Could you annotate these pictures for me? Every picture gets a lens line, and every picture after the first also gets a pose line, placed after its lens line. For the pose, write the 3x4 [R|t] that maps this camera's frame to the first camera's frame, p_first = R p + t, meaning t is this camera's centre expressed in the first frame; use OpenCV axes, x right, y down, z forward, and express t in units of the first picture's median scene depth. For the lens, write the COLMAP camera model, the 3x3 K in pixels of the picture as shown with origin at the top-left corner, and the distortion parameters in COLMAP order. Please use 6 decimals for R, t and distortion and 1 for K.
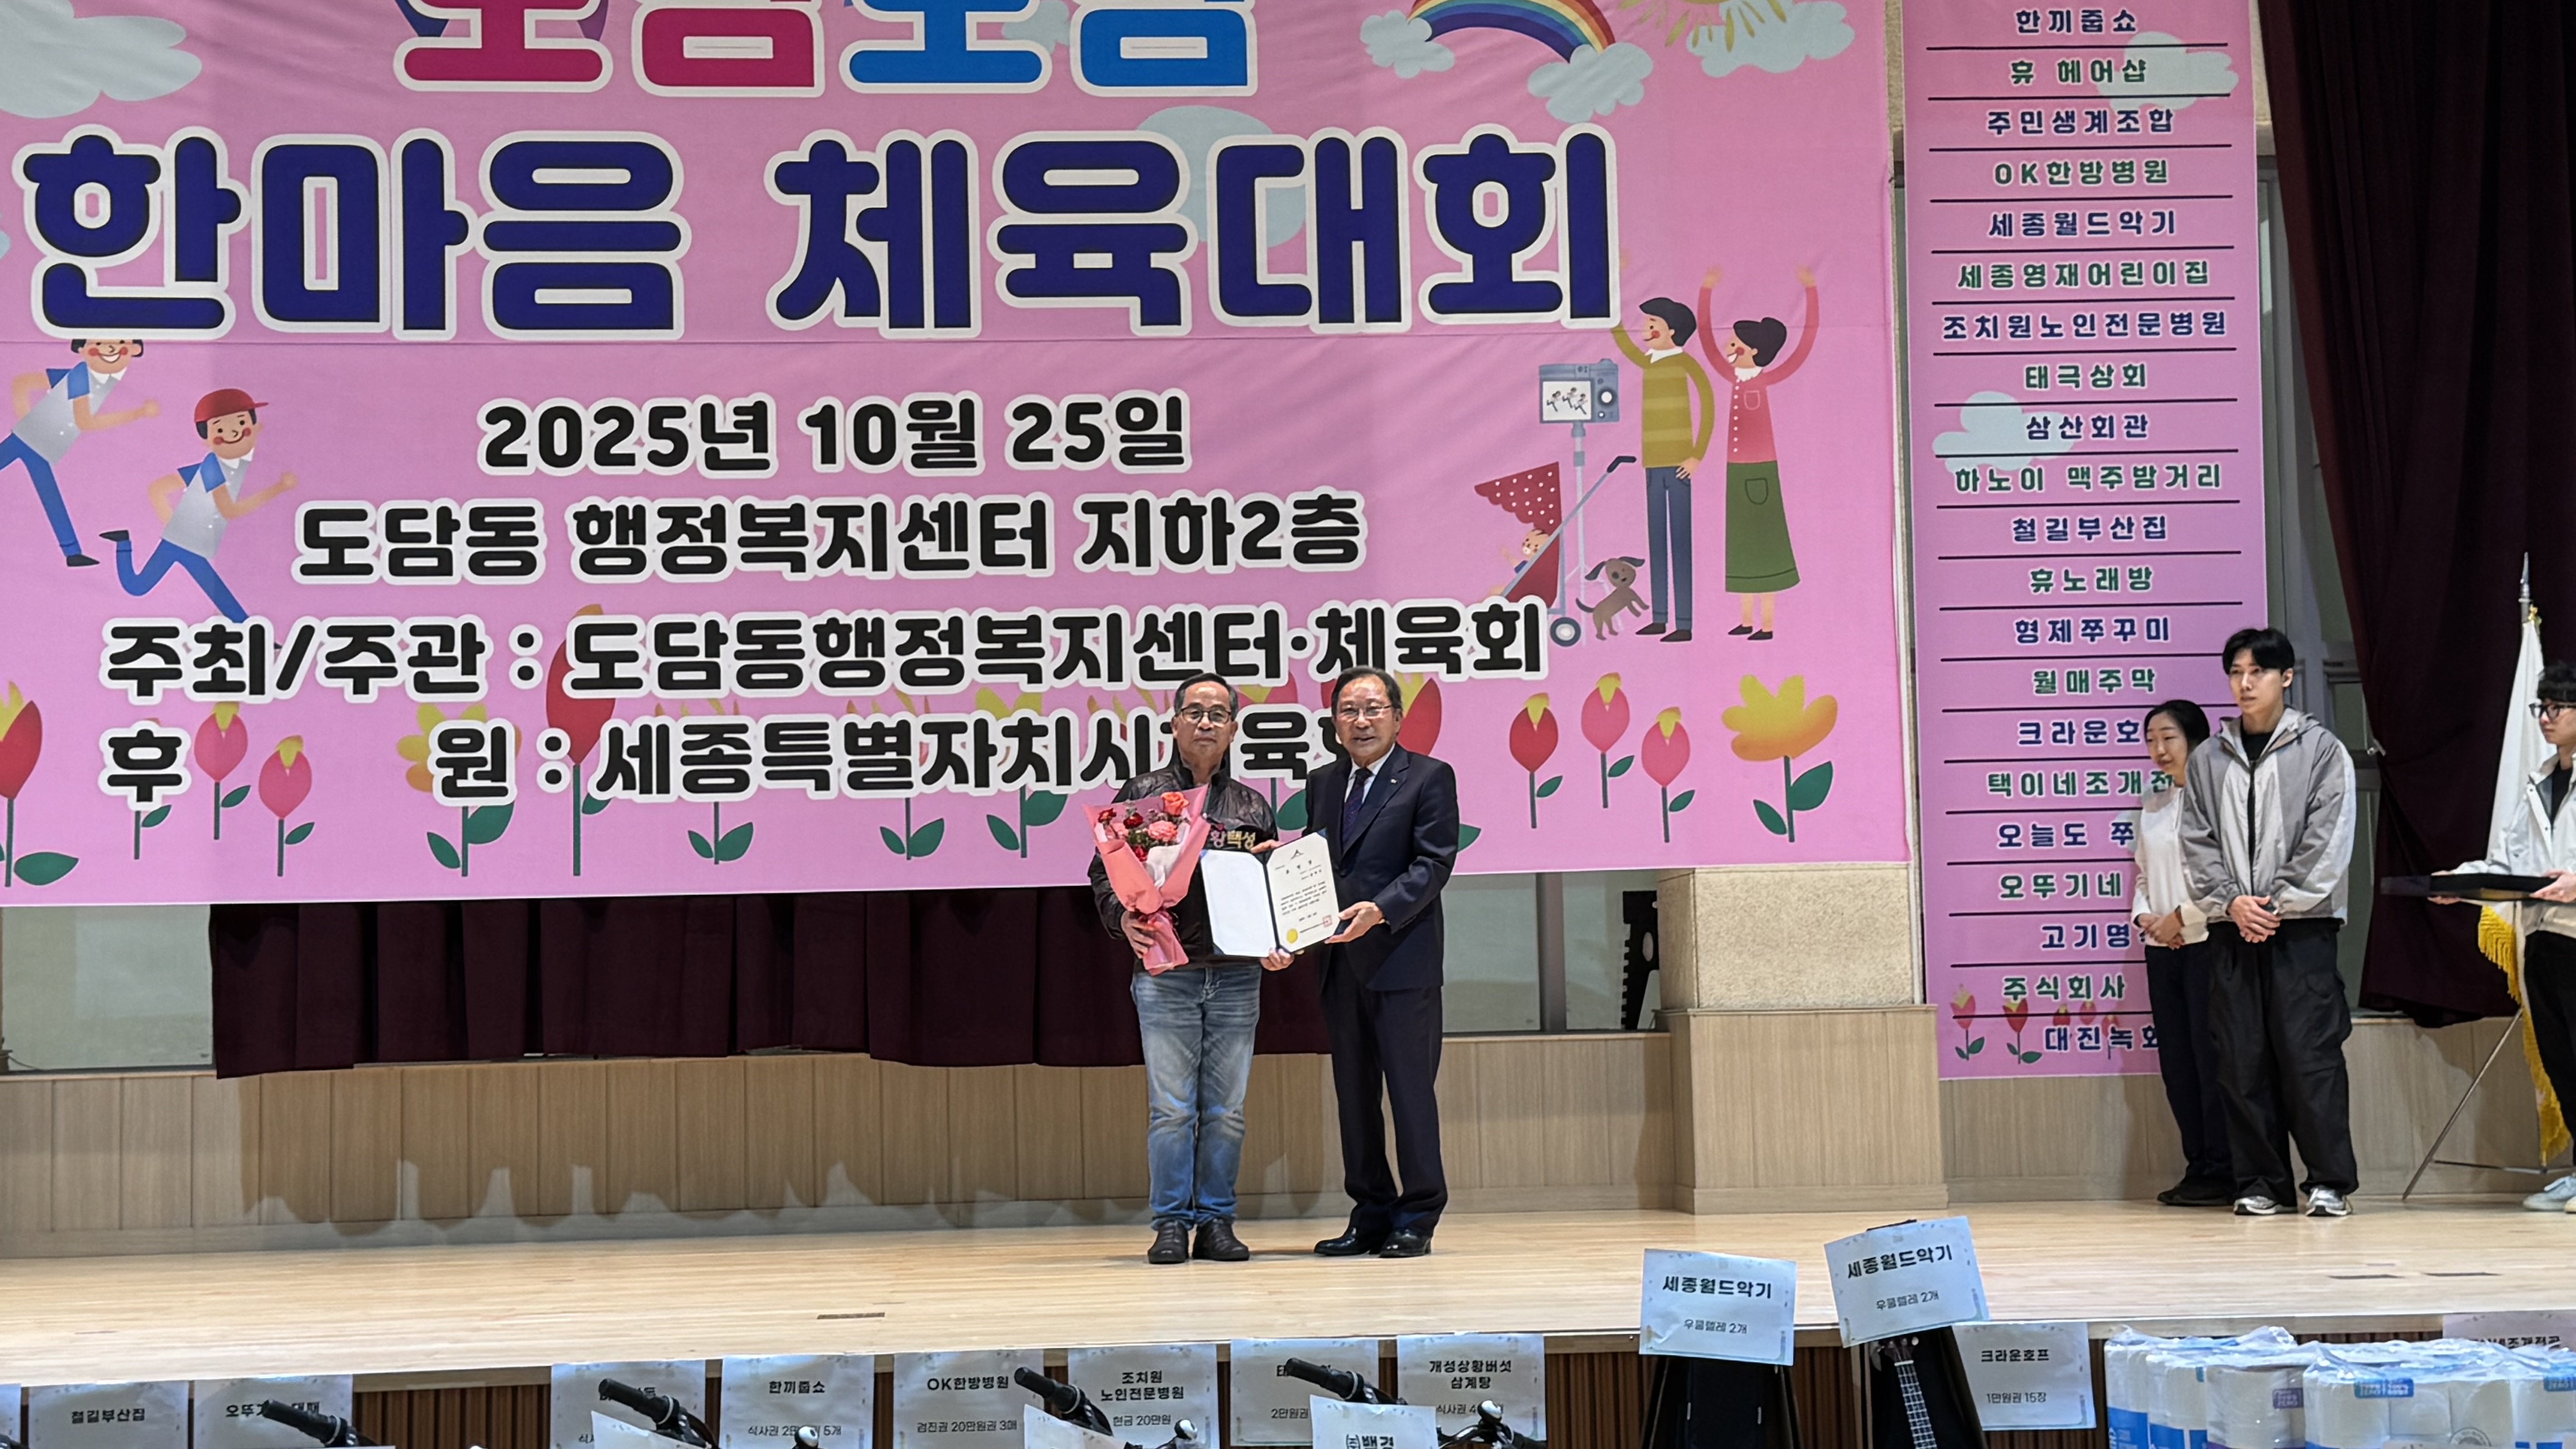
lens RADIAL K [[3549.3, 0, 1256.7], [0, 3549.3, 743.9], [0, 0, 1]] dist [0.140294, 0.000000]
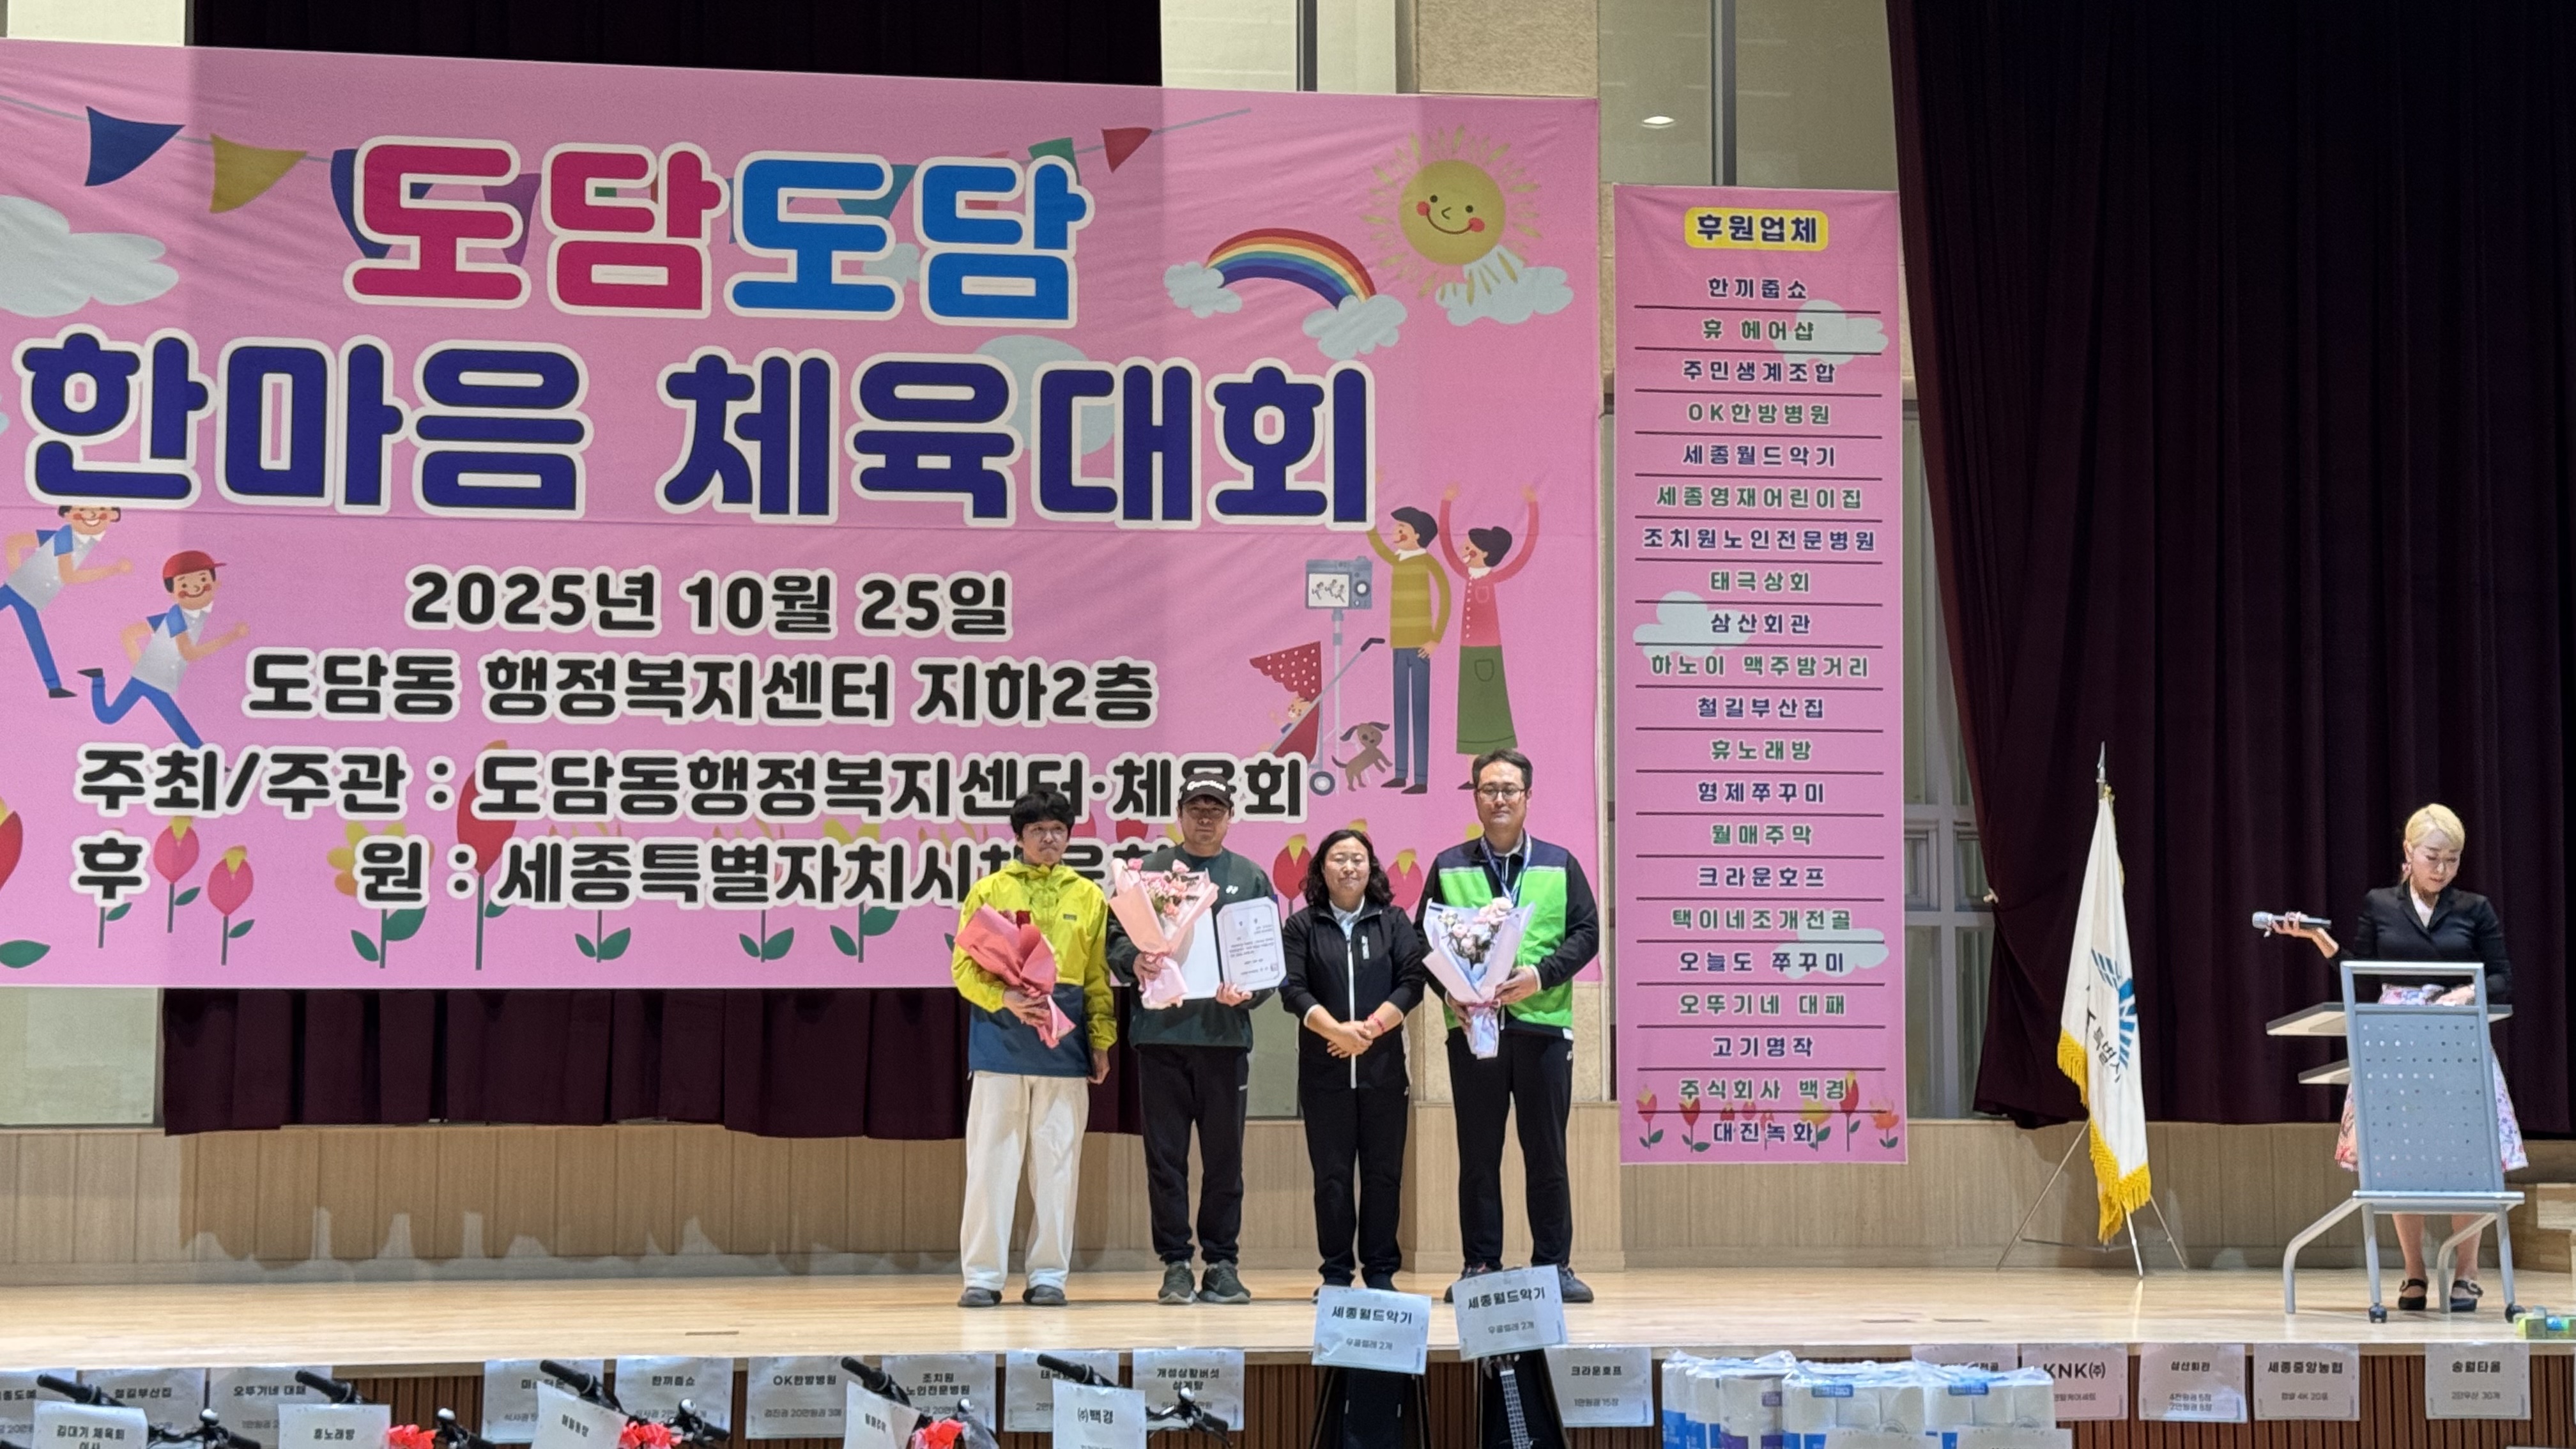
lens RADIAL K [[3638.9, 0, 1327.6], [0, 3638.9, 750.7], [0, 0, 1]] dist [0.126579, 0.000000]
pose [[0.997814, 0.027537, 0.060071, 0.014841], [-0.026535, 0.999496, -0.017419, -0.021554], [-0.060521, 0.015787, 0.998042, -0.225512]]
